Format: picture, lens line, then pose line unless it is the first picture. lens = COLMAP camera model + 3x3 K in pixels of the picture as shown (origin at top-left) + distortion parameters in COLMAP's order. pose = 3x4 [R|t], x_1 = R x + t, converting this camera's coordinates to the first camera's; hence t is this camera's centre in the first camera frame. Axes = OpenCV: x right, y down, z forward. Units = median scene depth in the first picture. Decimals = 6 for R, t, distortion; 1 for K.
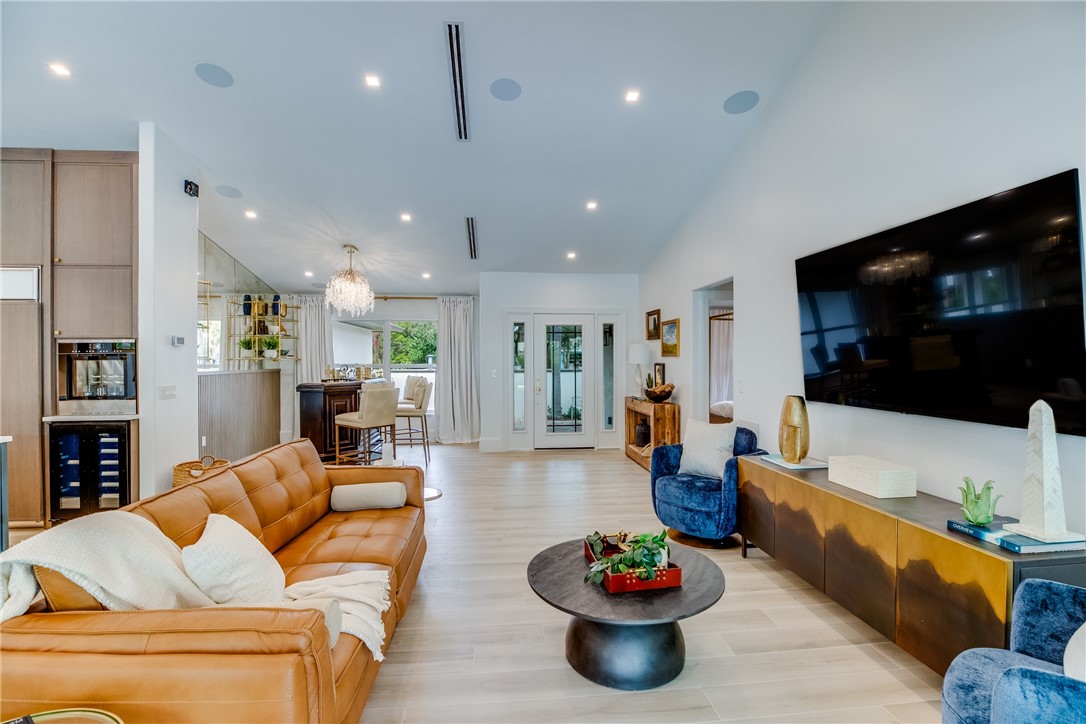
lens RADIAL K [[502.7, 0, 545.0], [0, 502.7, 362.9], [0, 0, 1]] dist [-0.035515, 0.007078]
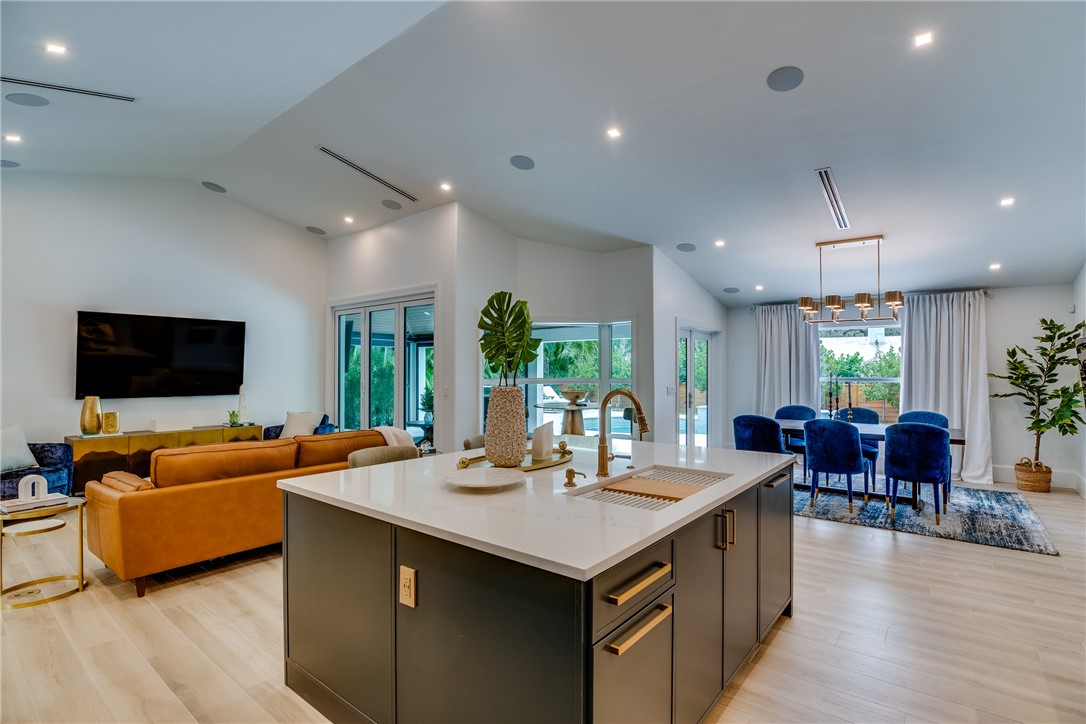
lens RADIAL K [[516.3, 0, 560.3], [0, 516.3, 362.1], [0, 0, 1]] dist [-0.034968, 0.006718]
pose [[-0.727984, 0.014175, 0.685448, -0.870753], [0.007664, 0.999892, -0.012538, -0.006378], [-0.685552, -0.003874, -0.728014, 0.570335]]
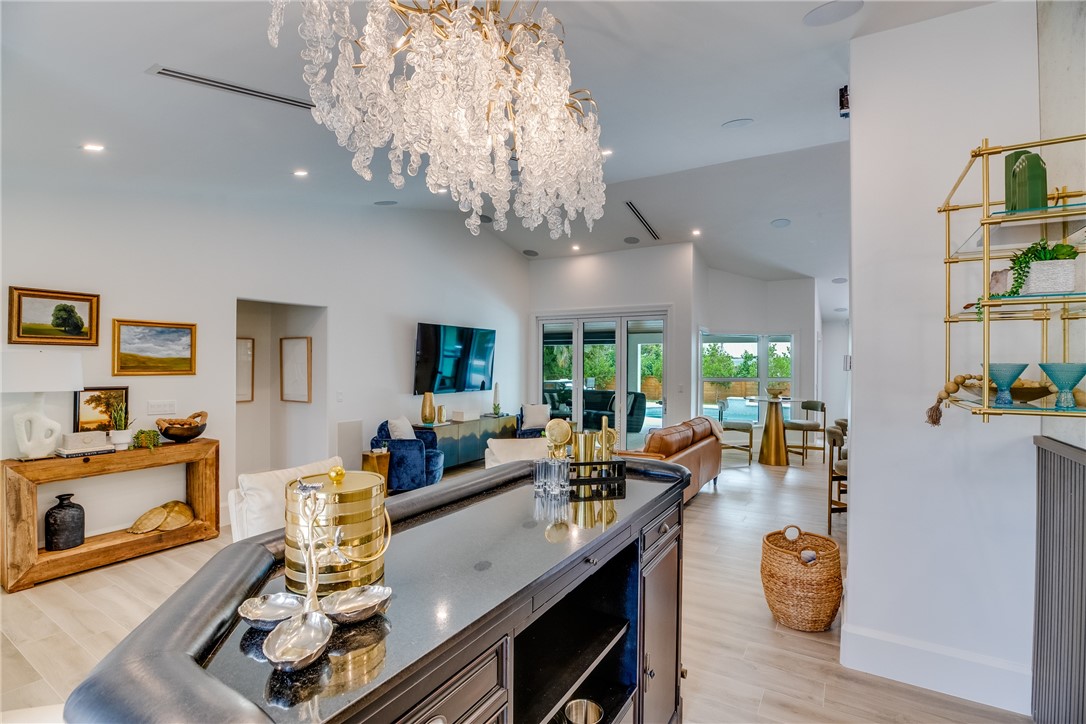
lens RADIAL K [[502.7, 0, 545.0], [0, 502.7, 362.9], [0, 0, 1]] dist [-0.035515, 0.007078]
pose [[-0.799070, -0.004837, 0.601218, -0.538854], [-0.001221, 0.999979, 0.006422, -0.032581], [-0.601237, 0.004398, -0.799059, 1.156724]]
